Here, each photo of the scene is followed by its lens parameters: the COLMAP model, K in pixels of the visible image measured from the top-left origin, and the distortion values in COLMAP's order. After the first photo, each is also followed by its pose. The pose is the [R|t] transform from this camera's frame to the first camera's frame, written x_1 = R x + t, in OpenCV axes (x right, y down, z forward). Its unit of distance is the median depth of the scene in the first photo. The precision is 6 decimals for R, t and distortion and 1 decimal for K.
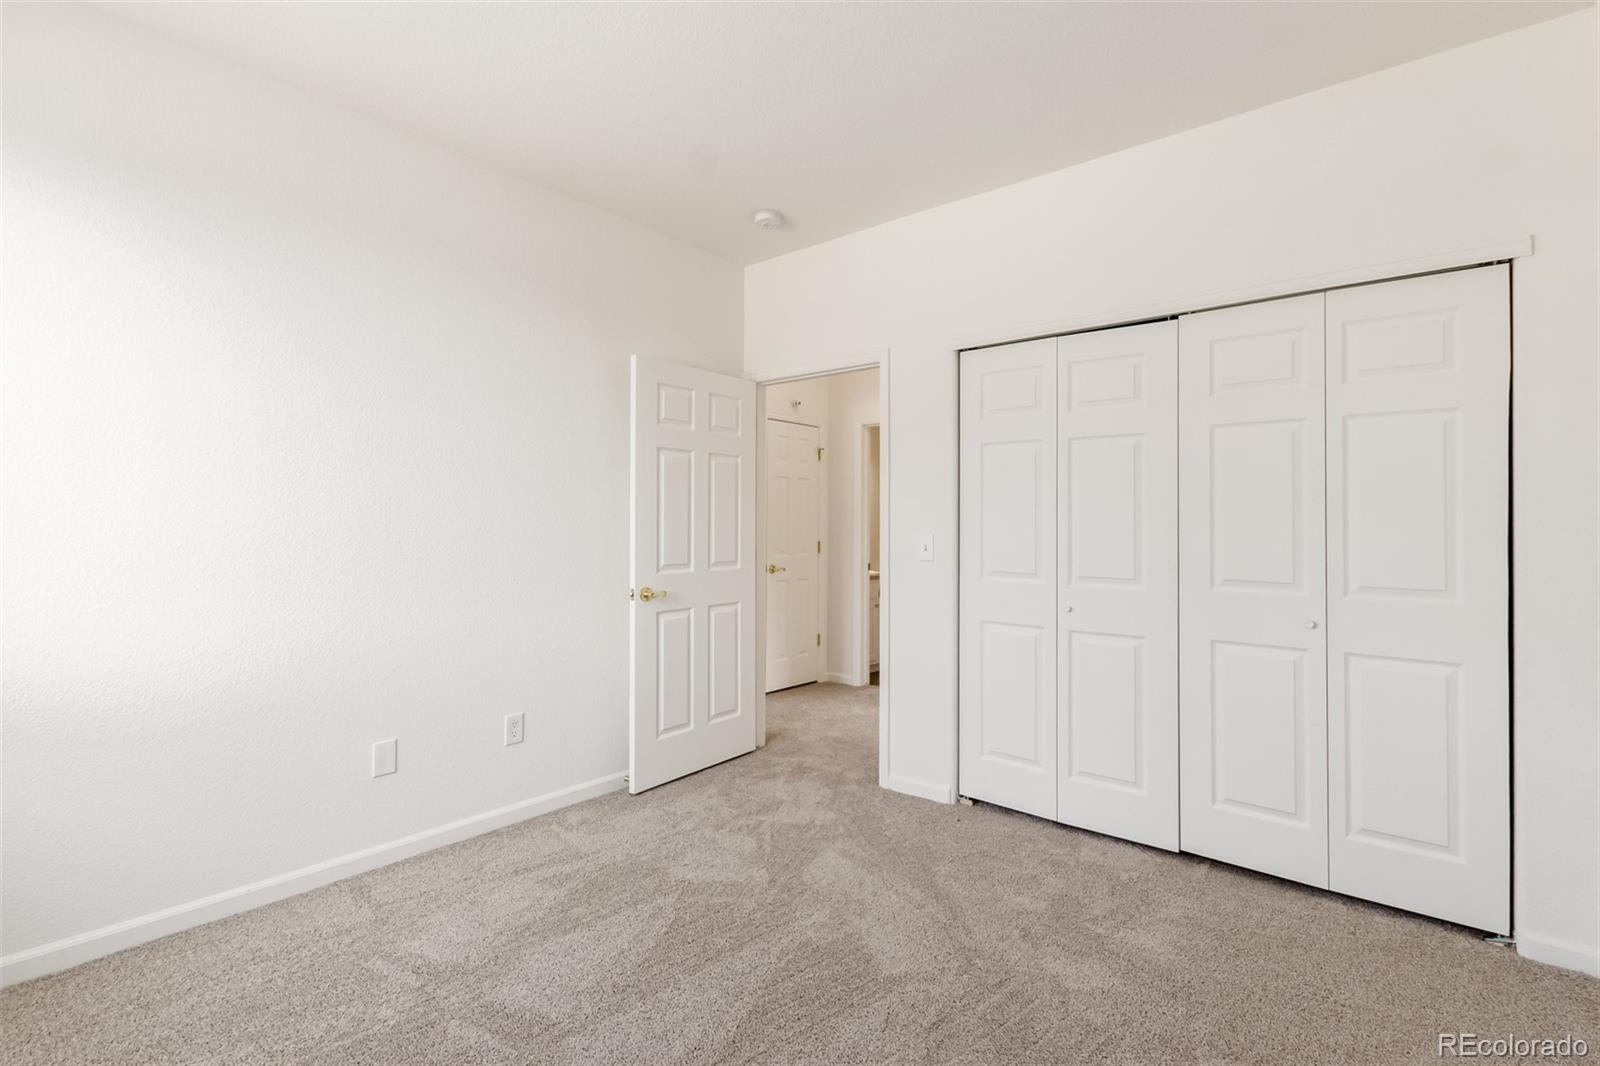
lens RADIAL K [[738.9, 0, 825.5], [0, 738.9, 527.6], [0, 0, 1]] dist [0.024912, -0.000073]
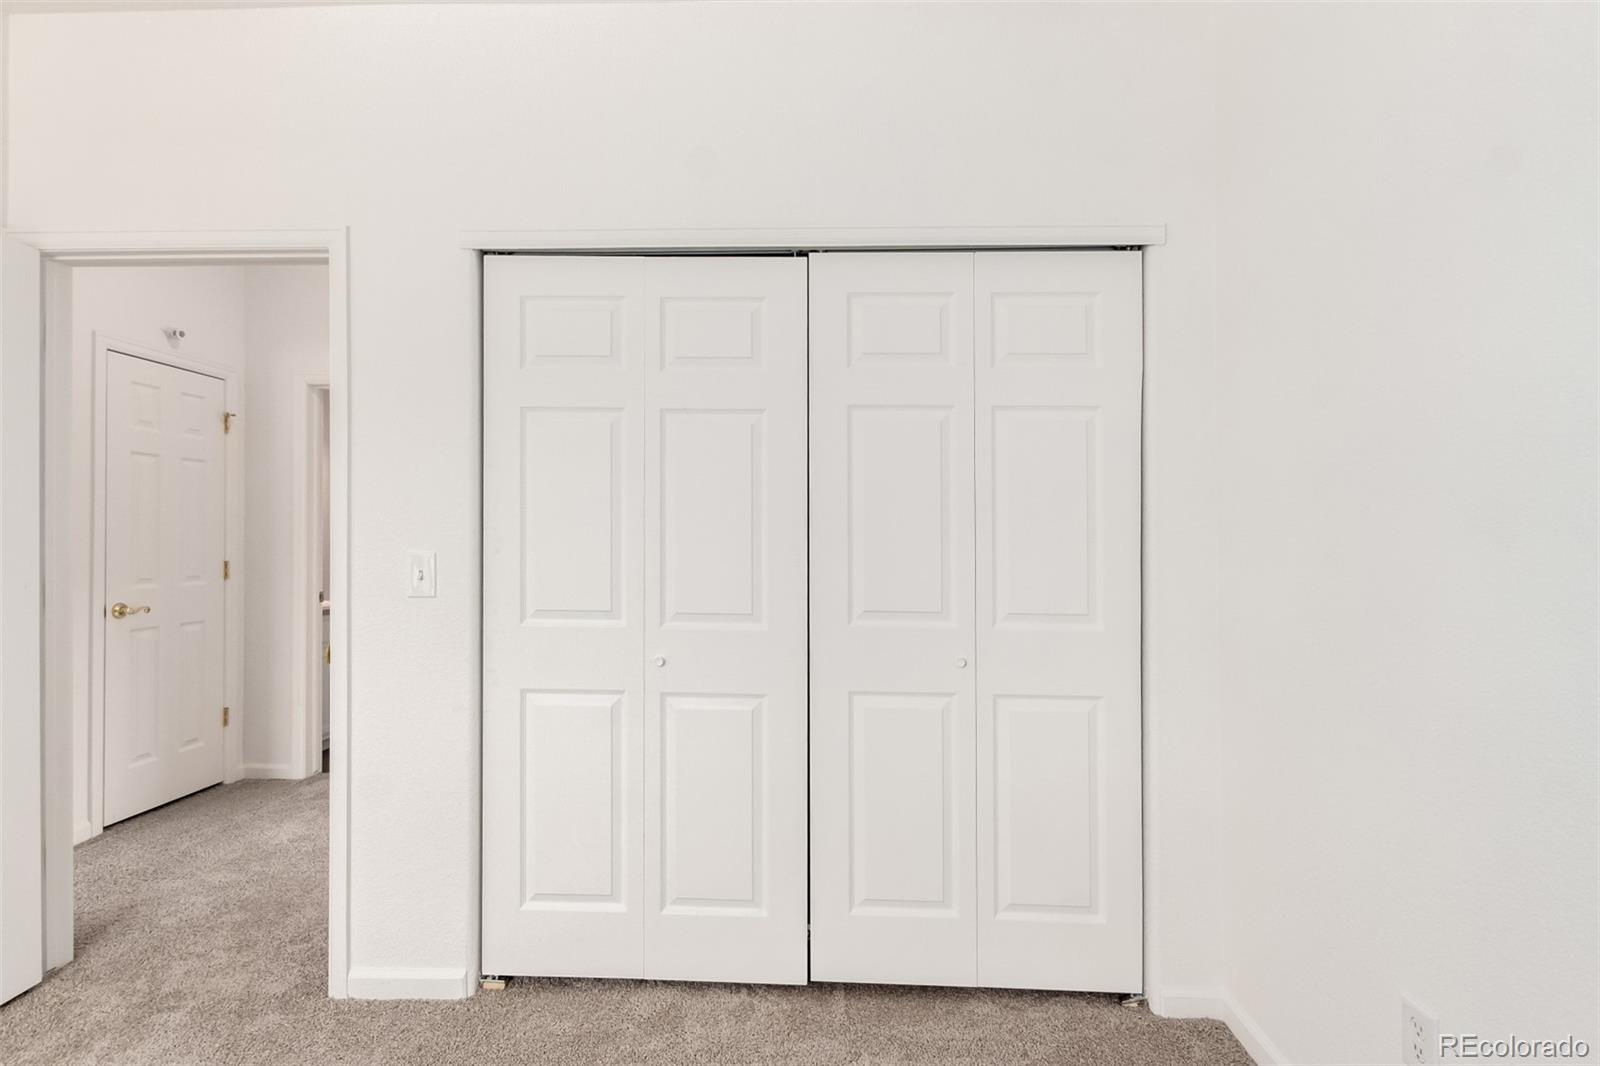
lens RADIAL K [[736.3, 0, 805.6], [0, 736.3, 540.7], [0, 0, 1]] dist [0.006349, -0.001225]
pose [[0.810200, -0.002003, 0.586150, 0.036265], [-0.001152, 0.999987, 0.005009, -0.003659], [-0.586152, -0.004734, 0.810187, 0.320415]]
